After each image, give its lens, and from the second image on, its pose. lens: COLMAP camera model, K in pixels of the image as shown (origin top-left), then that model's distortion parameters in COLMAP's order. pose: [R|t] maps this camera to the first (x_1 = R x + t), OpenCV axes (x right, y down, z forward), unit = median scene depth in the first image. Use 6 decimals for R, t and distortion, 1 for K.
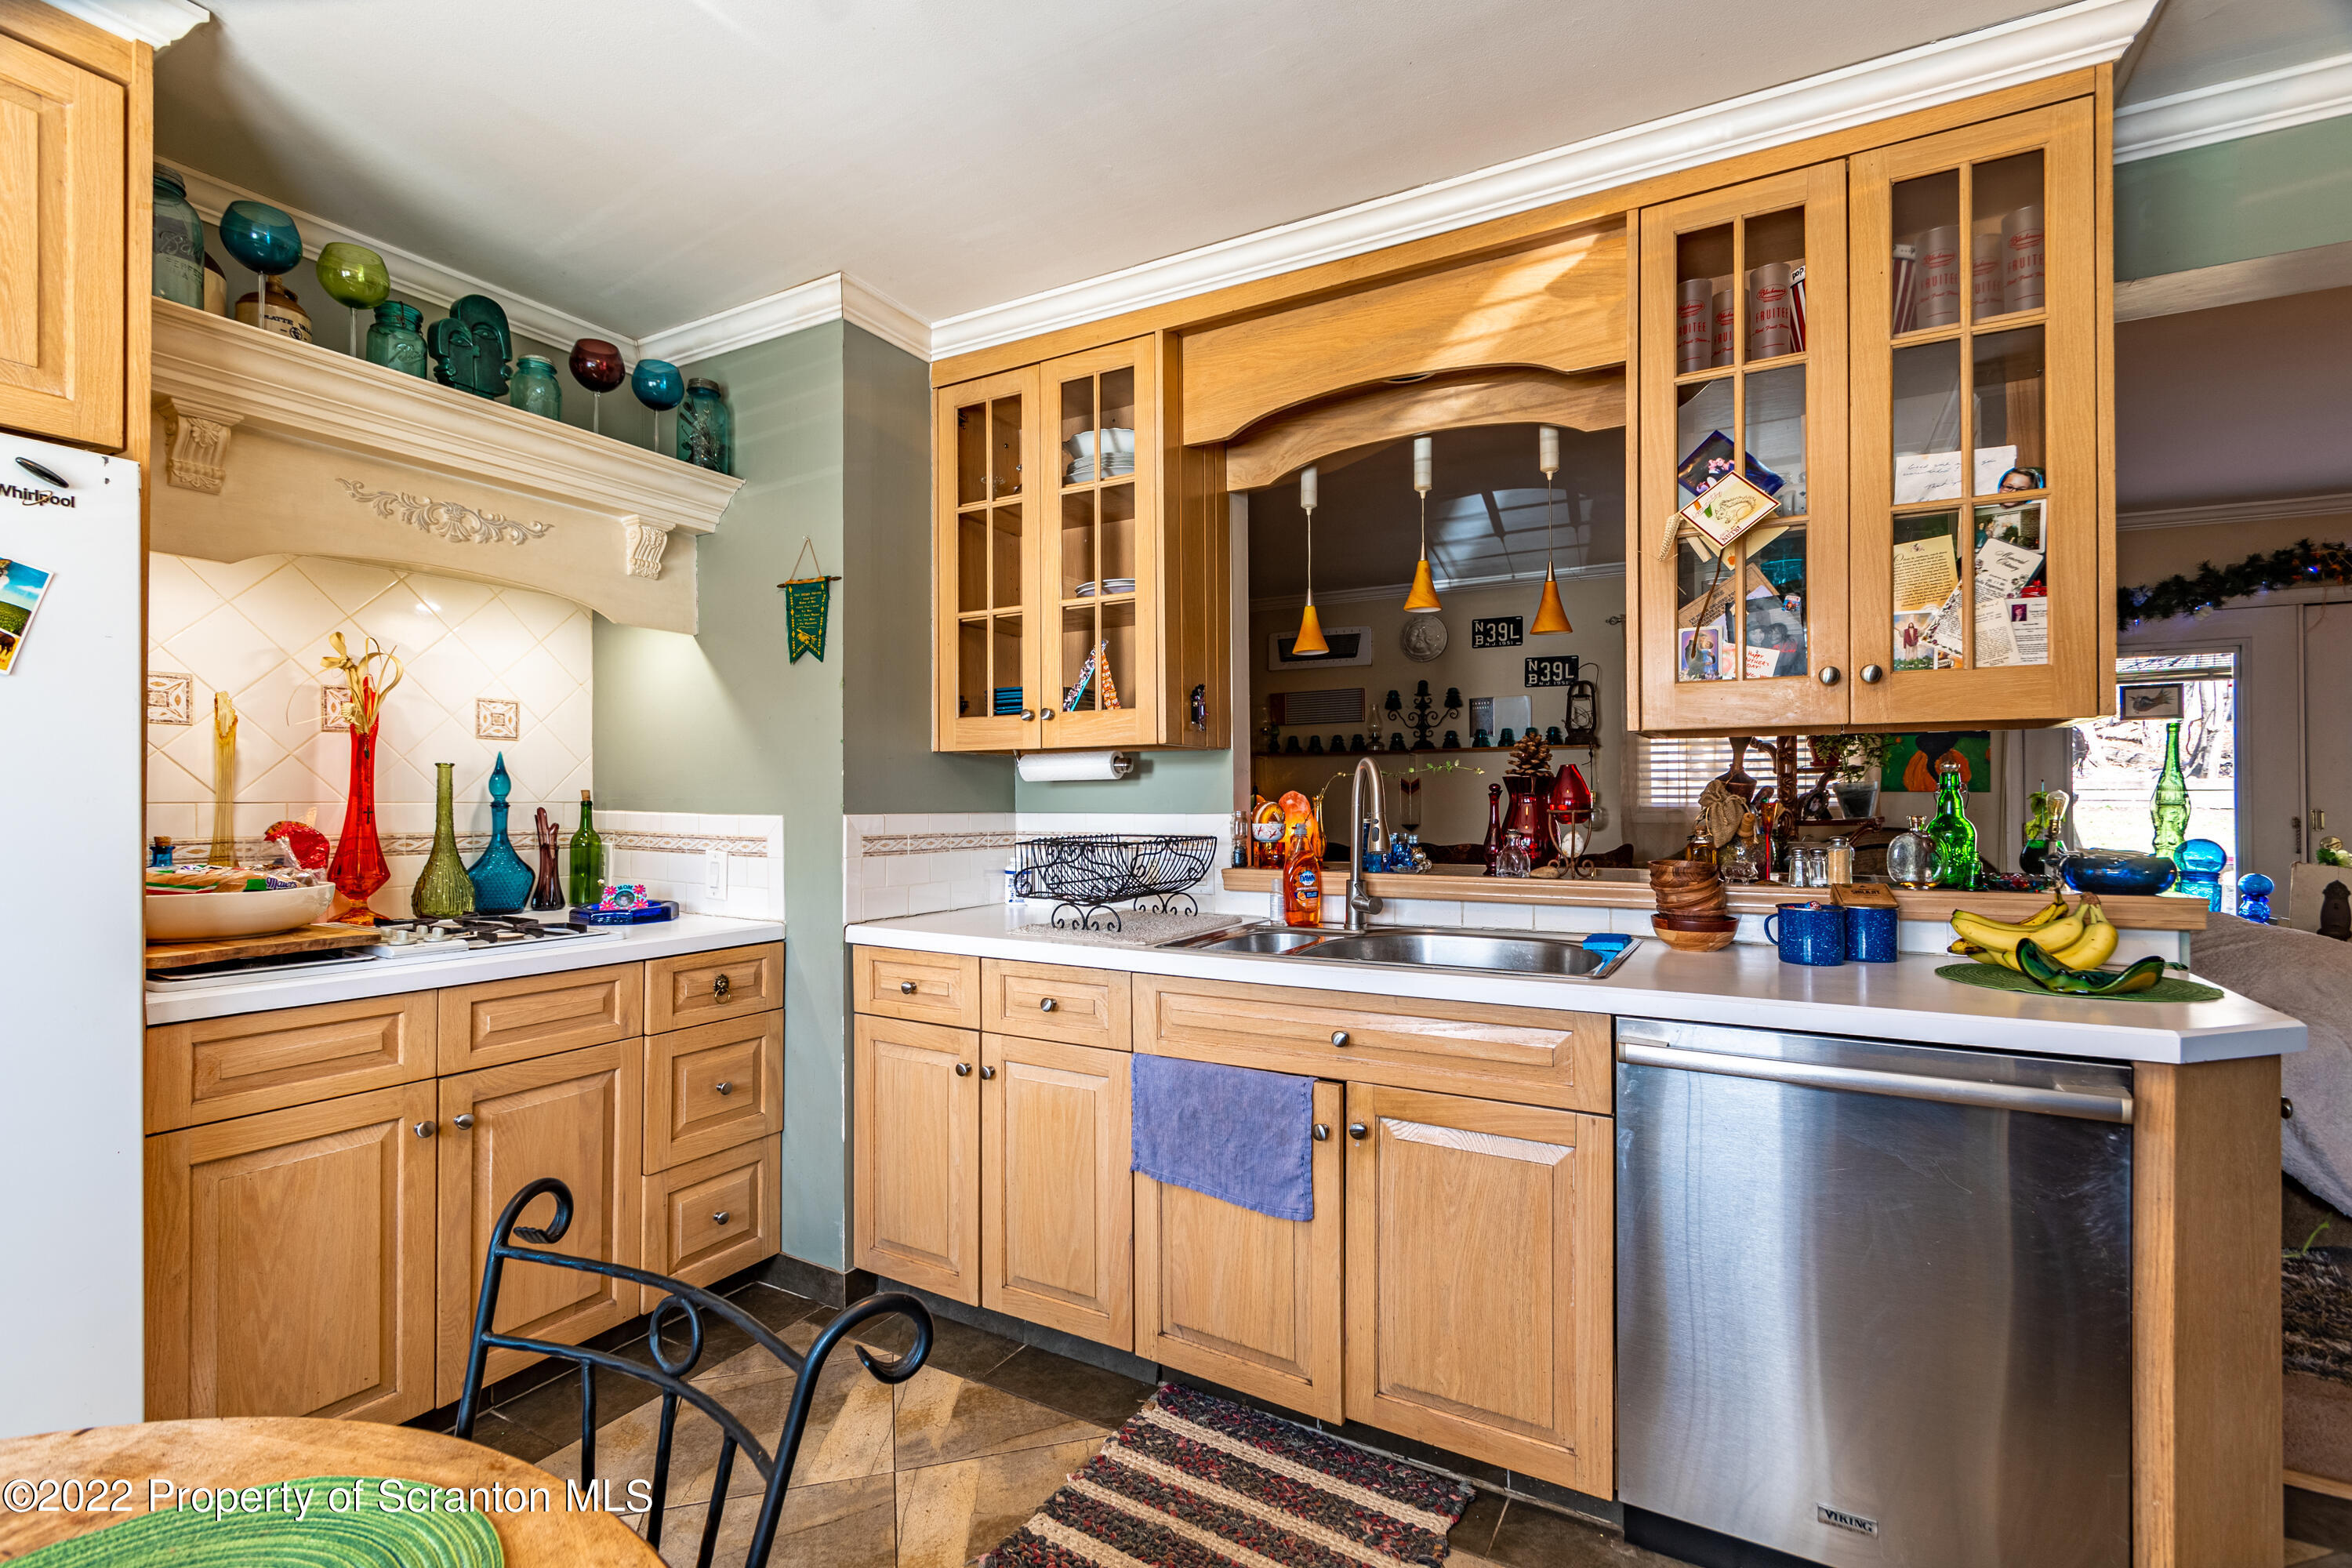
lens RADIAL K [[1033.7, 0, 1139.1], [0, 1033.7, 796.8], [0, 0, 1]] dist [0.008076, -0.004371]
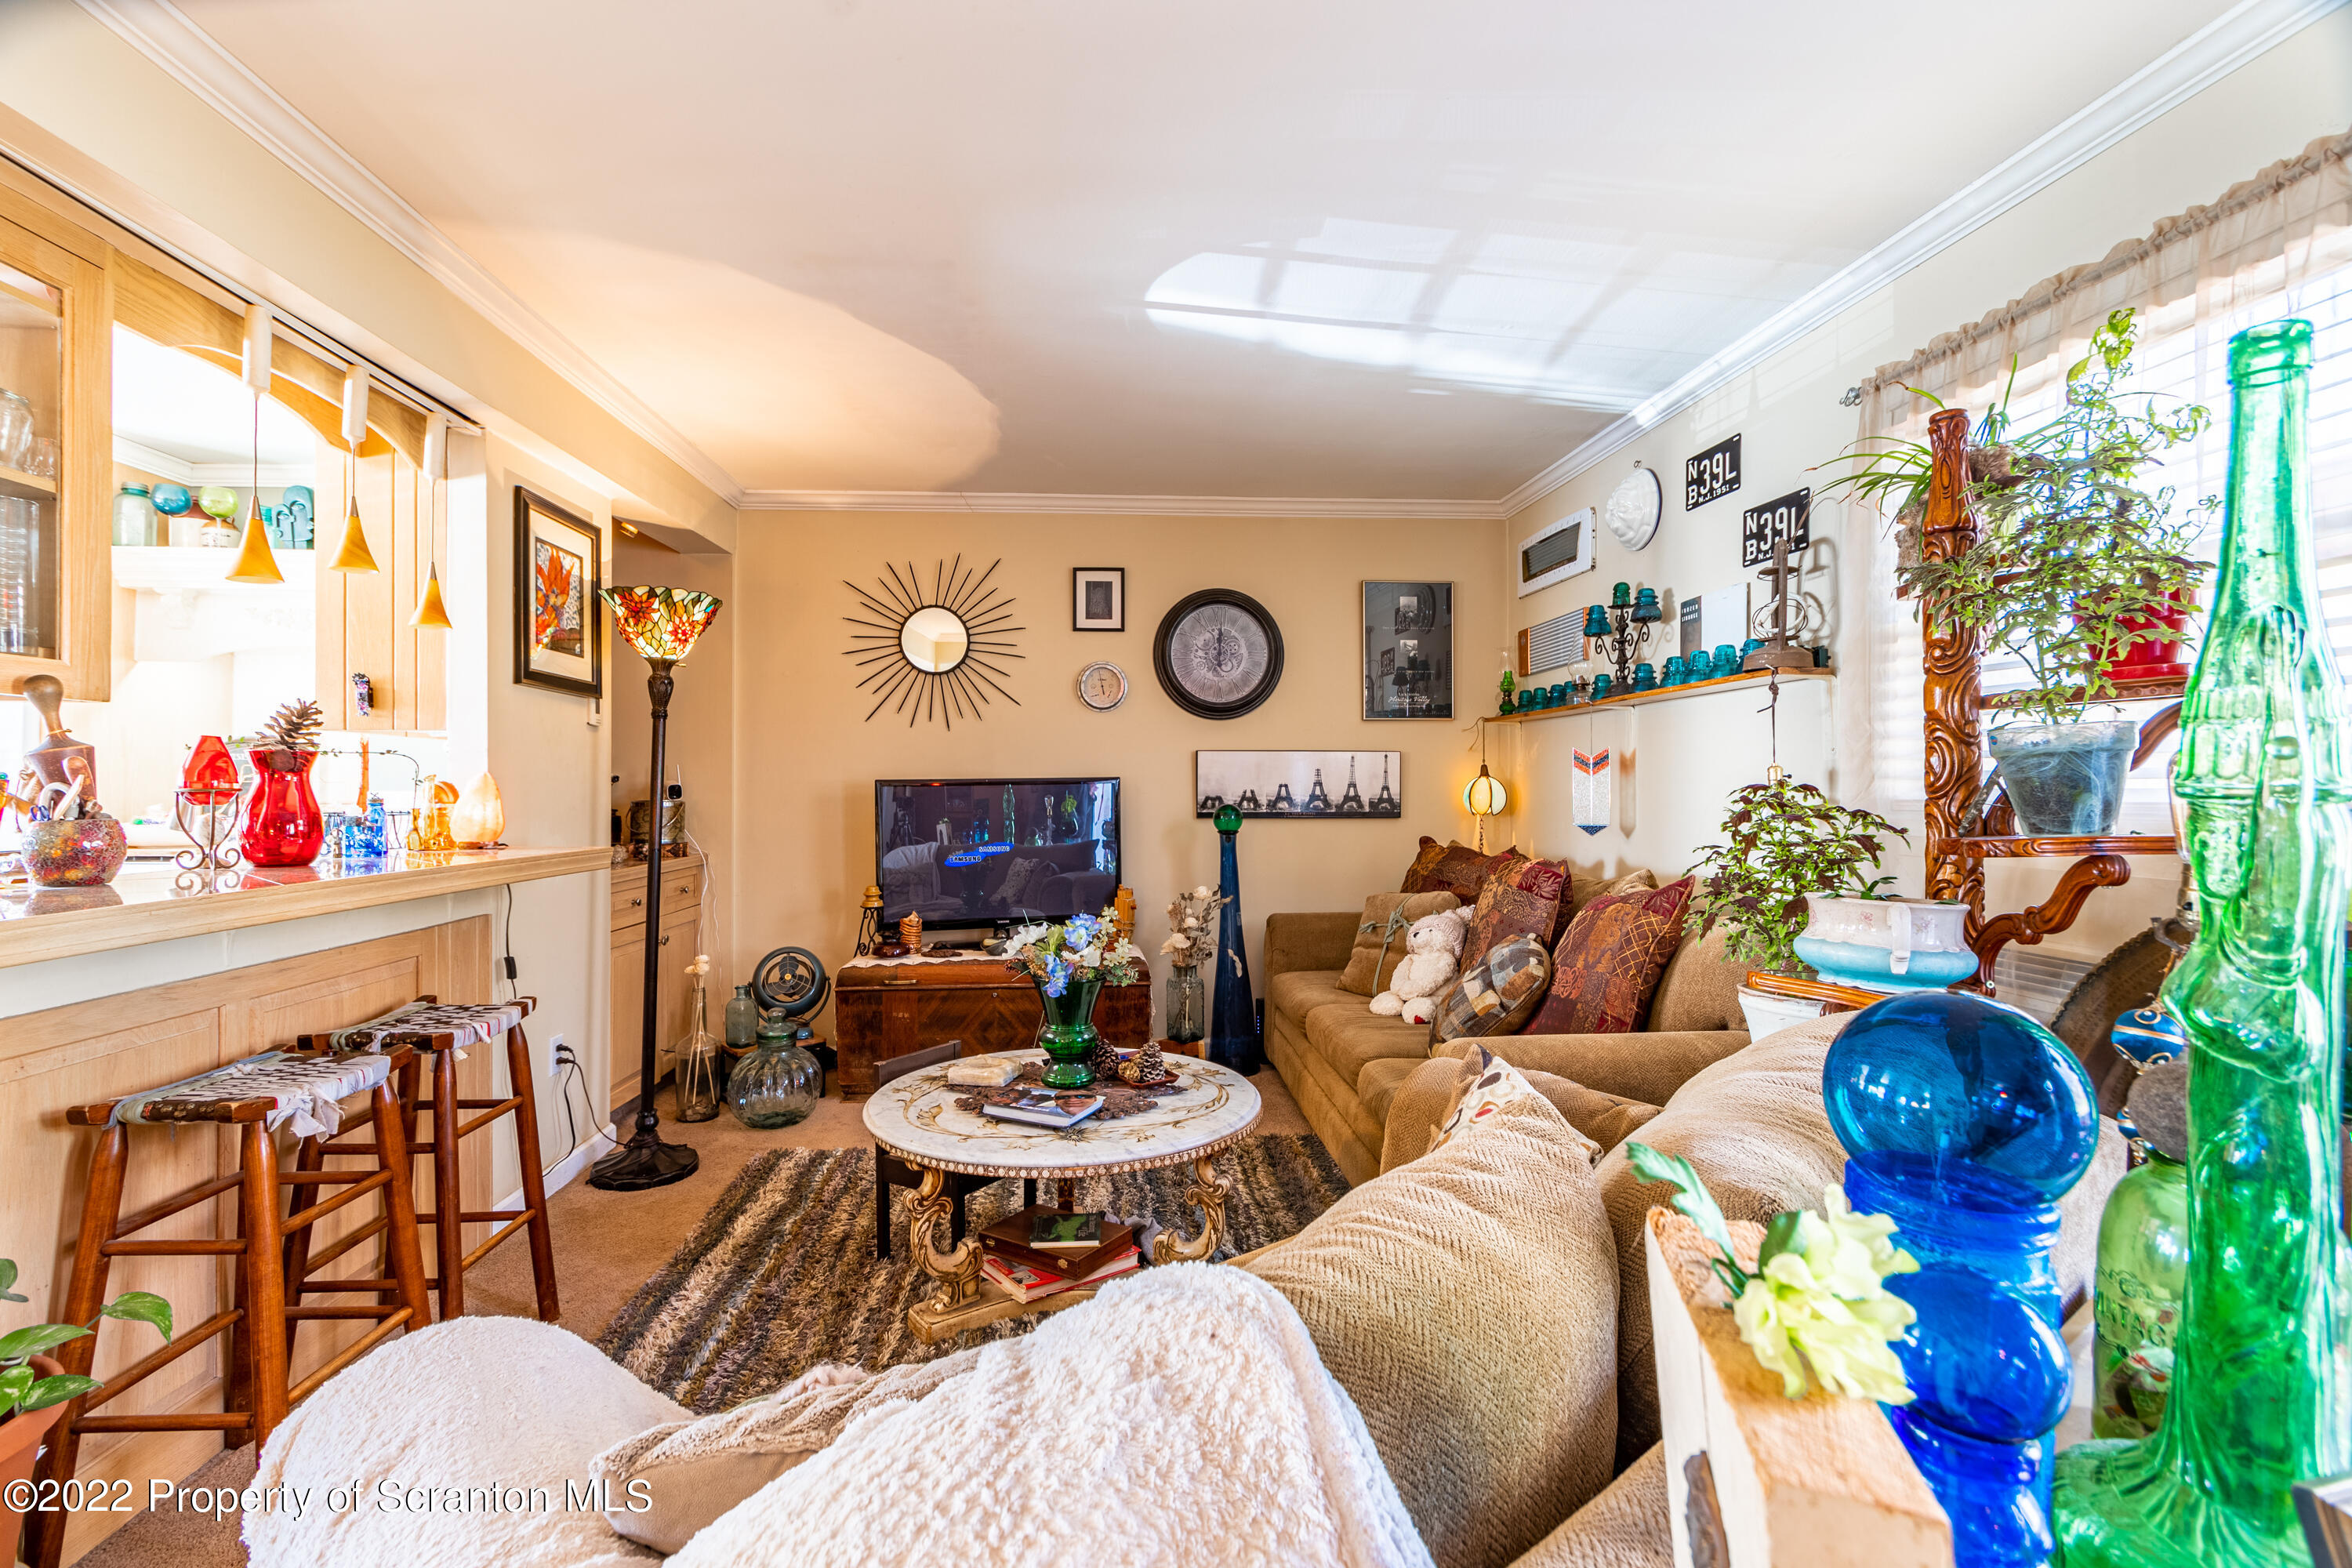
lens RADIAL K [[1033.7, 0, 1159.7], [0, 1033.7, 779.1], [0, 0, 1]] dist [0.008076, -0.004371]
pose [[0.601968, -0.003556, -0.798512, 0.611095], [0.003443, 0.999992, -0.001858, 0.001024], [0.798513, -0.001631, 0.601976, 0.446422]]
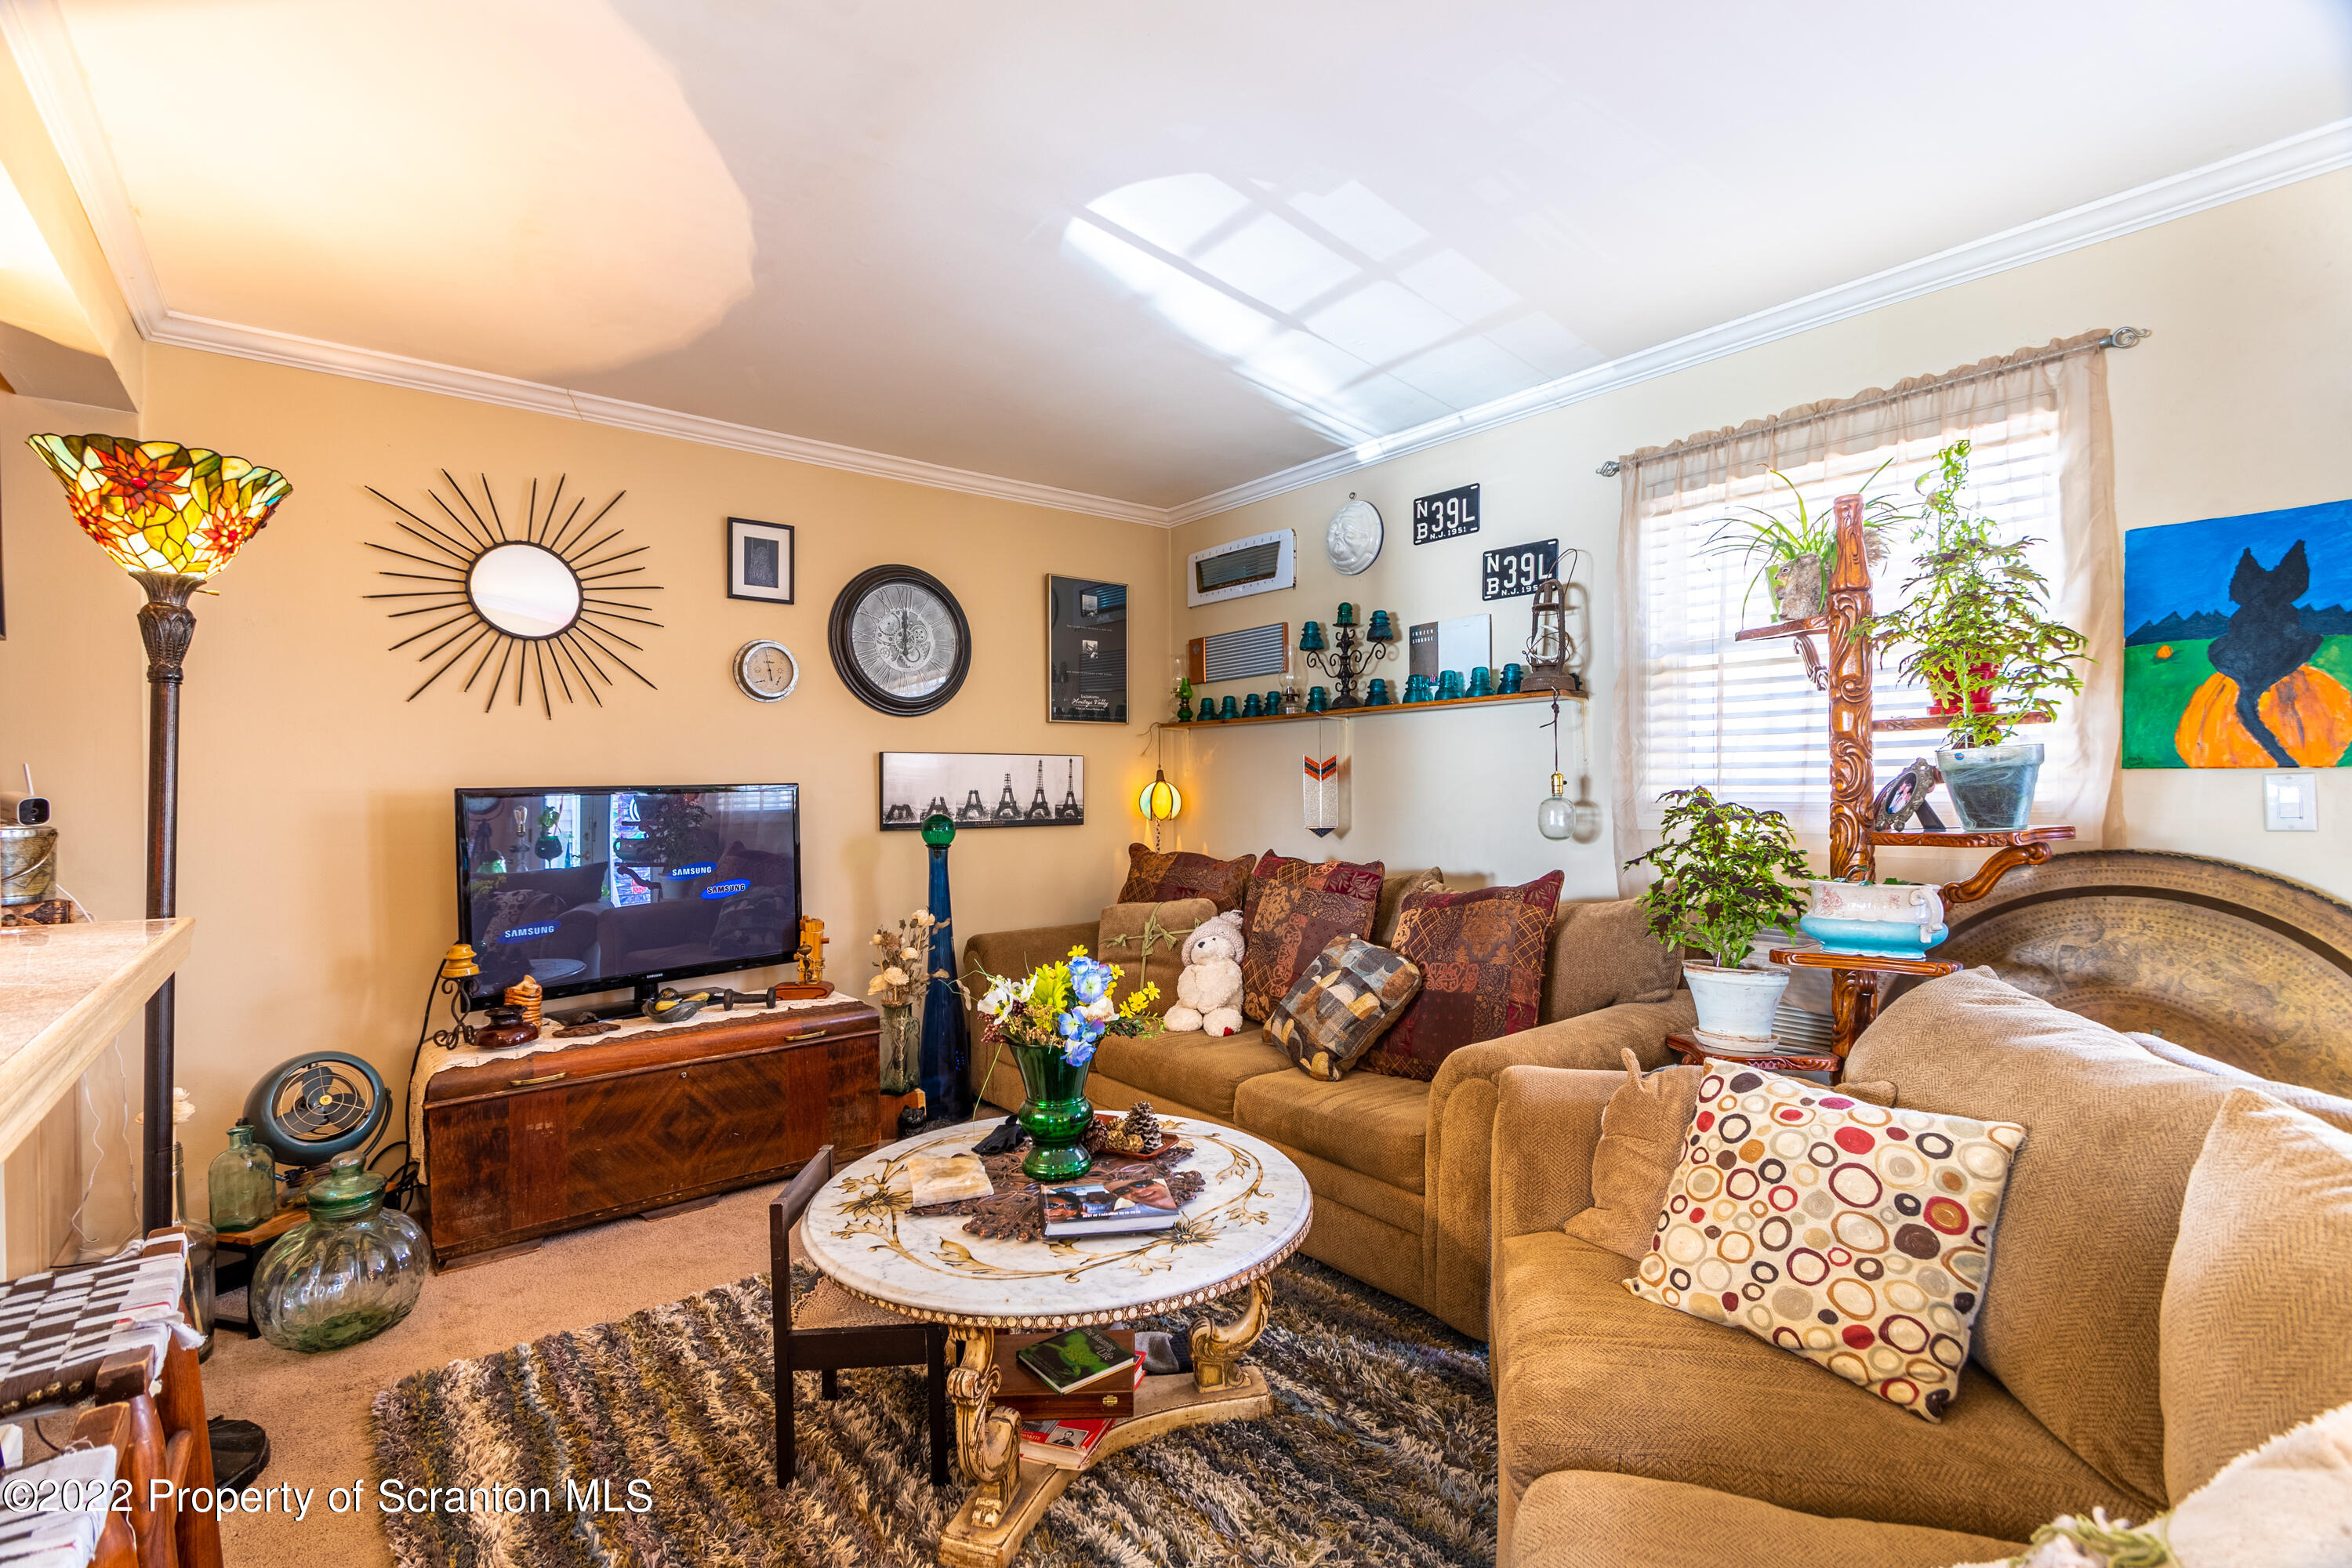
lens RADIAL K [[1033.7, 0, 1174.3], [0, 1033.7, 789.7], [0, 0, 1]] dist [0.008076, -0.004371]
pose [[0.945452, -0.003187, -0.325746, 0.397504], [0.006013, 0.999953, 0.007667, -0.001536], [0.325706, -0.009208, 0.945426, 0.368658]]
